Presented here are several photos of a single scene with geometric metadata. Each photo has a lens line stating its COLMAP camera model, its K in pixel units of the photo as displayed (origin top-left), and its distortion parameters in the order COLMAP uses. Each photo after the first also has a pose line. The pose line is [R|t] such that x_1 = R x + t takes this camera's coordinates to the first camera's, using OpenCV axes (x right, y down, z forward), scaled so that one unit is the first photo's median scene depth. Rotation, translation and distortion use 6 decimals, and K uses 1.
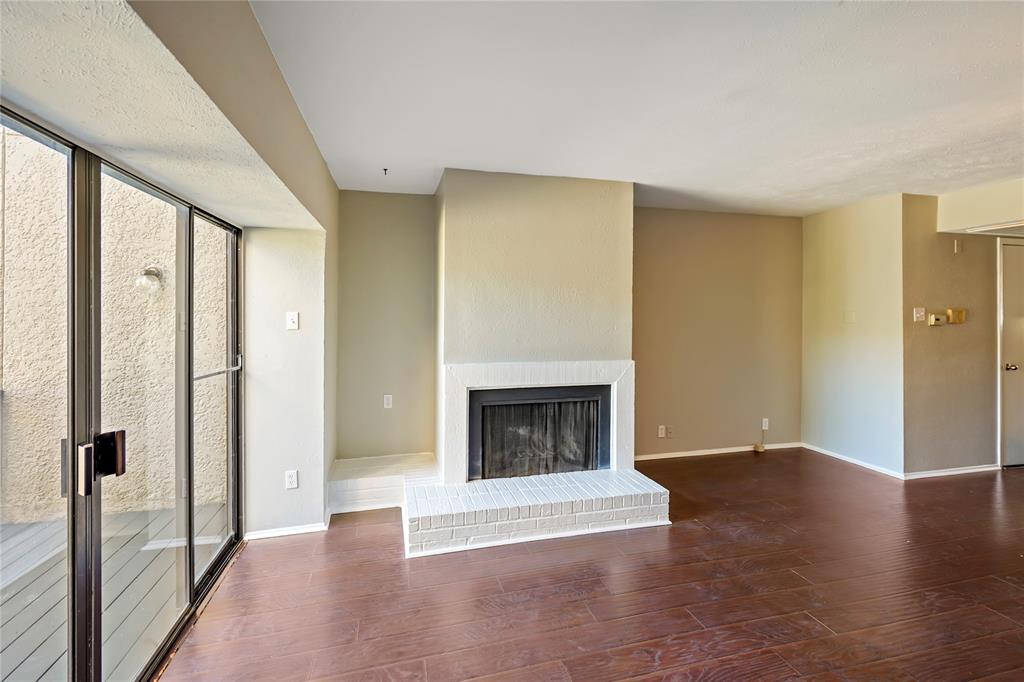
lens RADIAL K [[476.0, 0, 510.5], [0, 476.0, 315.6], [0, 0, 1]] dist [-0.001685, 0.001331]
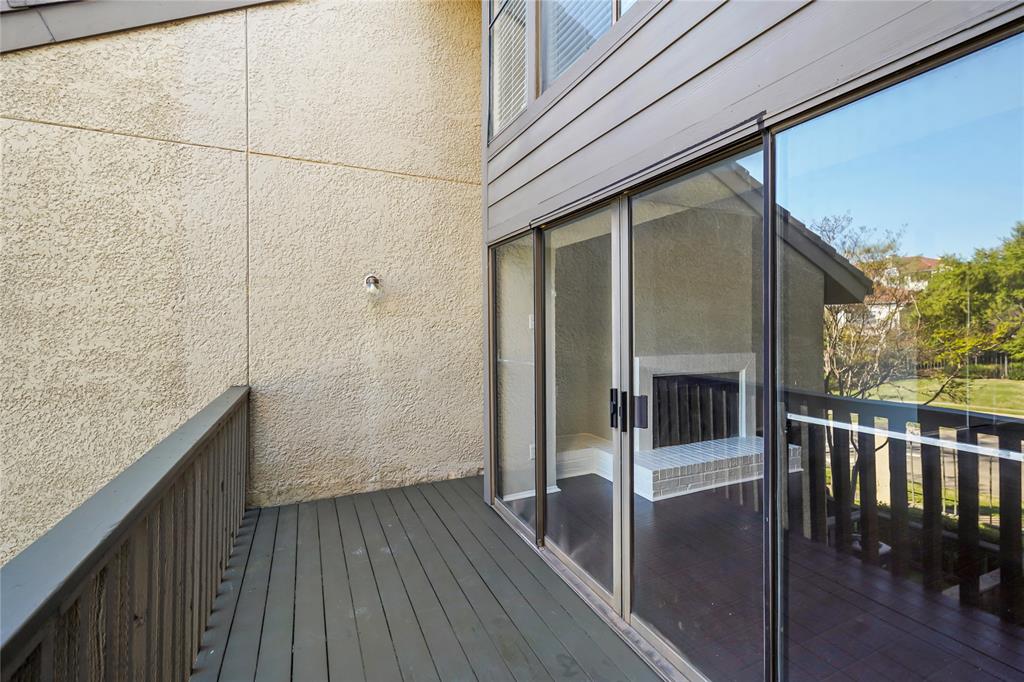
lens RADIAL K [[473.5, 0, 515.0], [0, 473.5, 326.8], [0, 0, 1]] dist [0.000195, 0.000226]
pose [[0.985132, -0.004235, 0.171749, -0.635345], [0.004249, 0.999991, 0.000290, 0.019799], [-0.171749, 0.000444, 0.985141, -0.173850]]
